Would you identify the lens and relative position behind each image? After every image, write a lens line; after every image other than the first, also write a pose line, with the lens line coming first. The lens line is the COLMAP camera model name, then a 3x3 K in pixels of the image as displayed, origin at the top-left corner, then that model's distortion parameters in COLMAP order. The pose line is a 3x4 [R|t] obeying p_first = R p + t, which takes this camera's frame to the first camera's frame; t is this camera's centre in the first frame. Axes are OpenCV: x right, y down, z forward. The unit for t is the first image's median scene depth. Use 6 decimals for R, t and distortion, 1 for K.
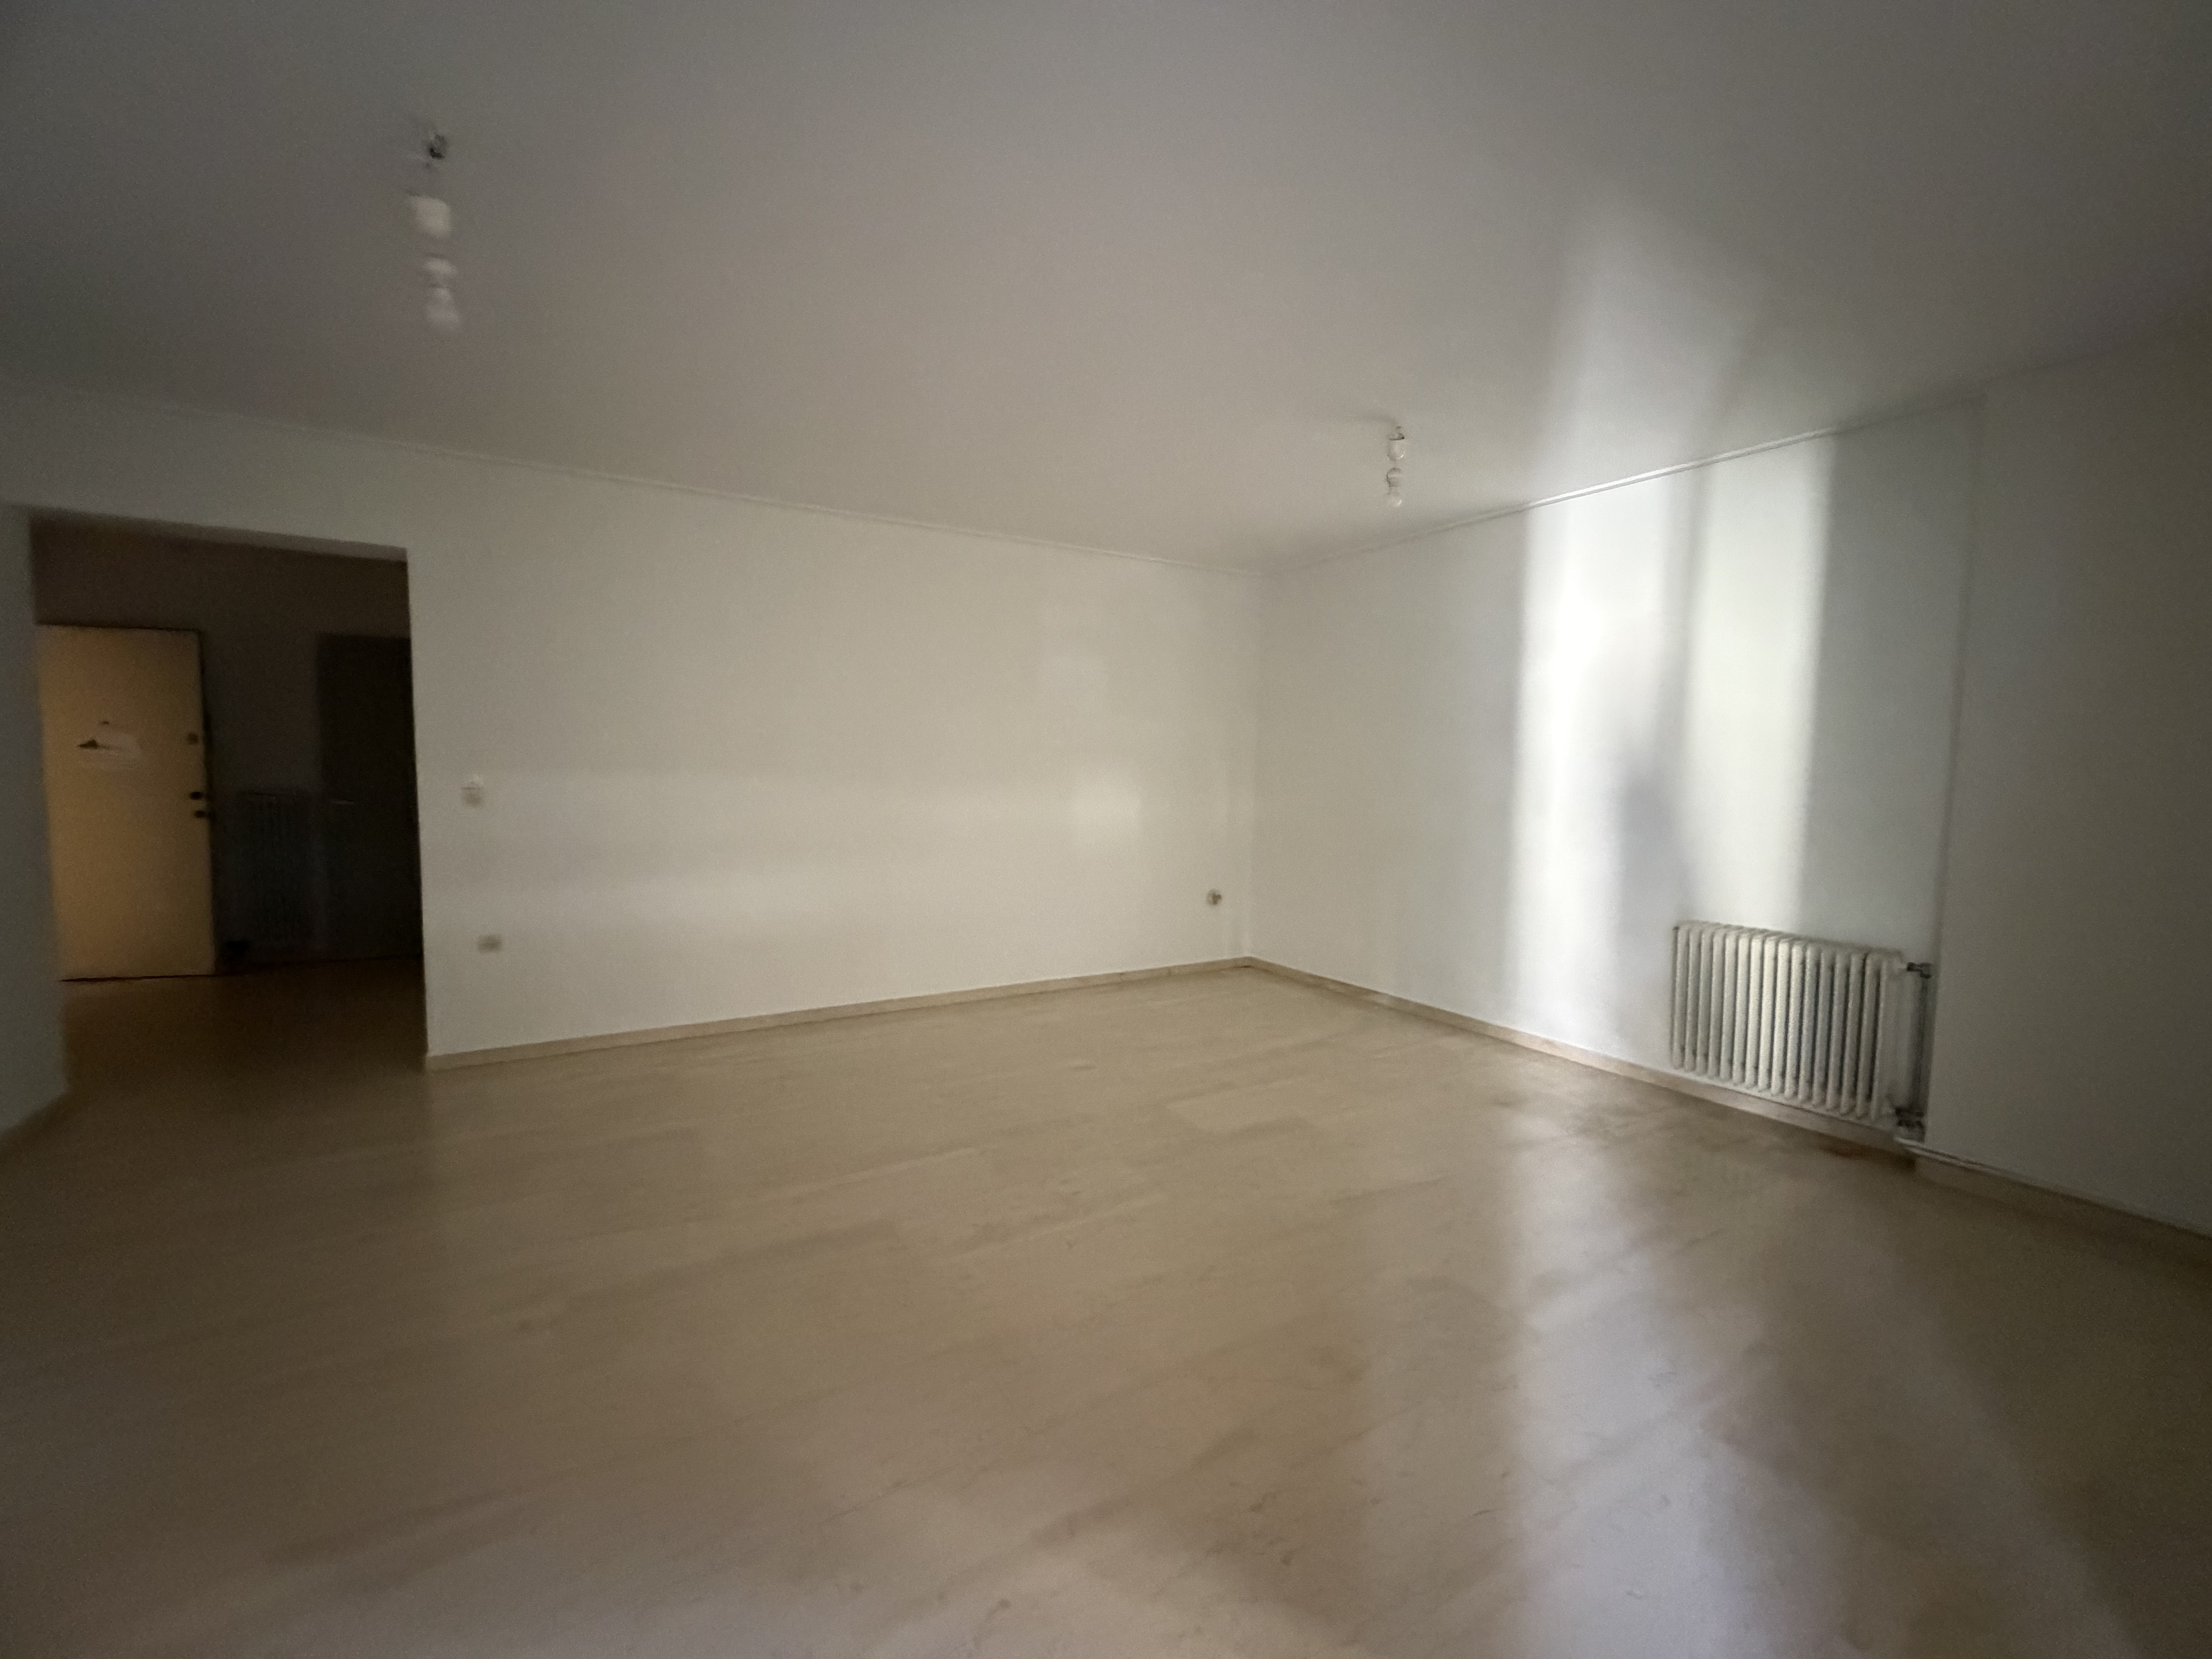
lens RADIAL K [[911.3, 0, 1106.0], [0, 911.3, 829.5], [0, 0, 1]] dist [0.009147, -0.000089]
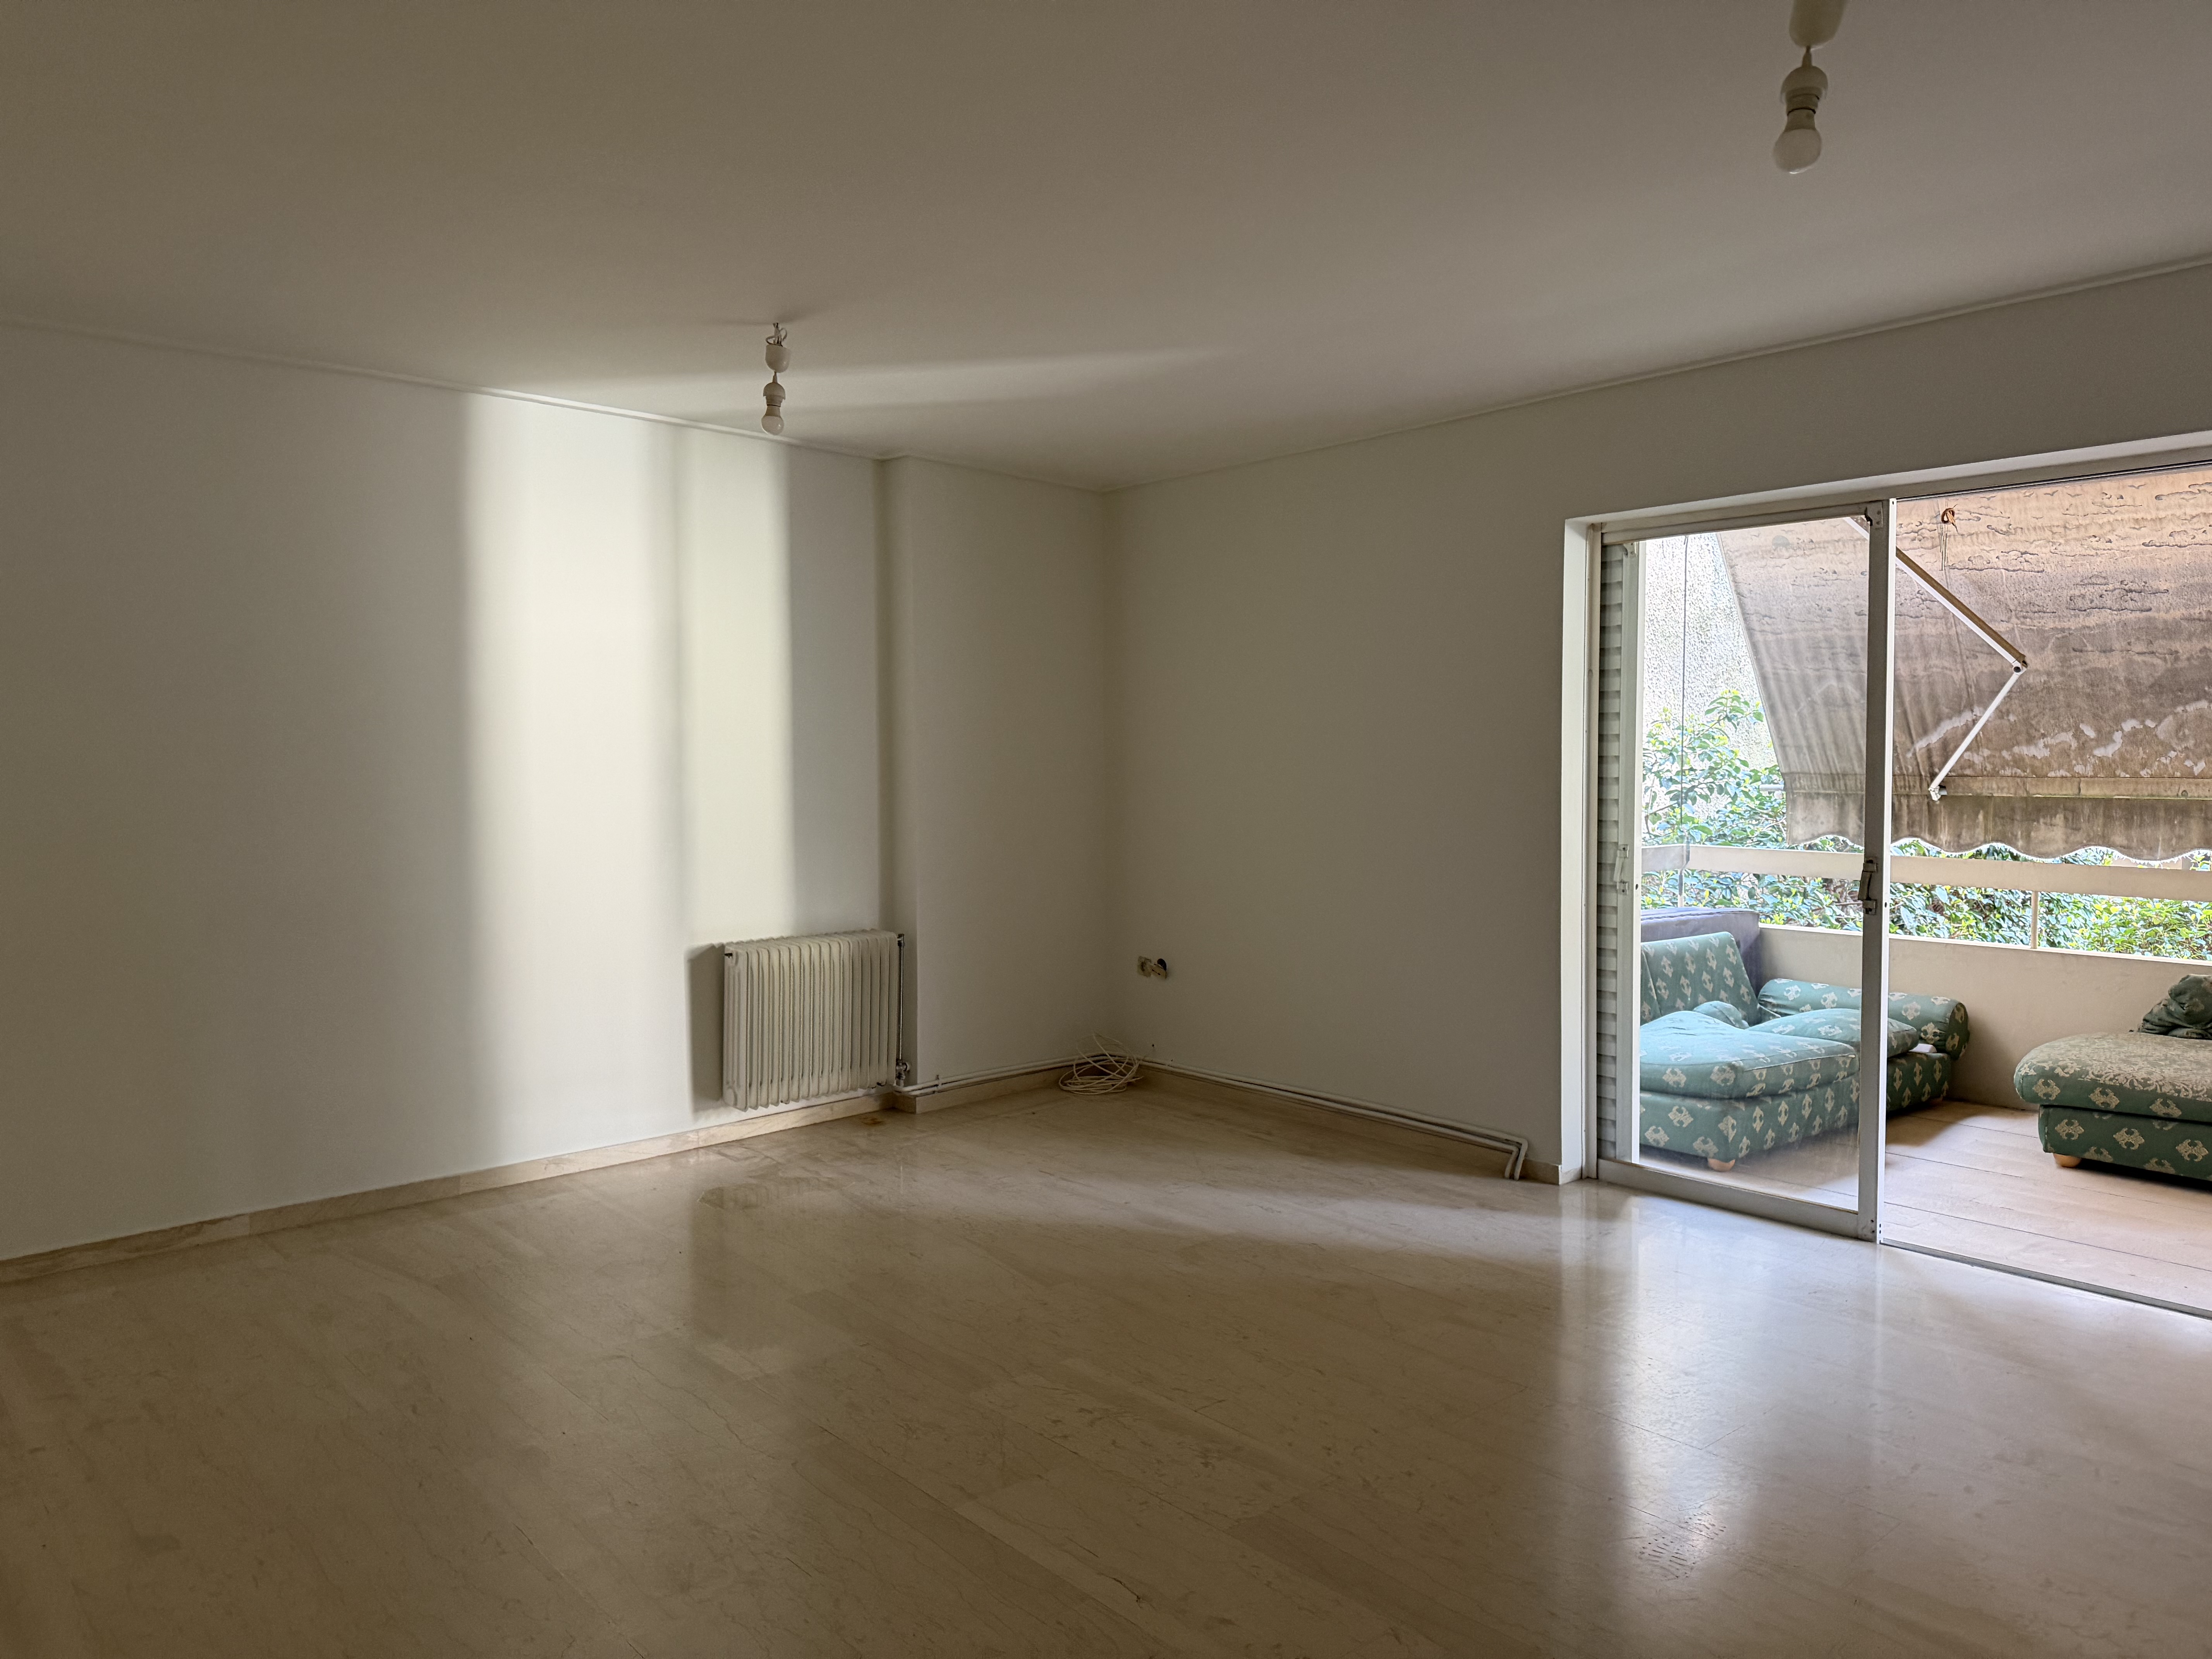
lens RADIAL K [[1611.0, 0, 1096.4], [0, 1611.0, 832.2], [0, 0, 1]] dist [0.082398, -0.085881]
pose [[-0.226559, -0.053468, 0.972529, -1.072876], [0.067774, 0.995206, 0.070504, -0.106653], [-0.971636, 0.081886, -0.221850, 1.097085]]
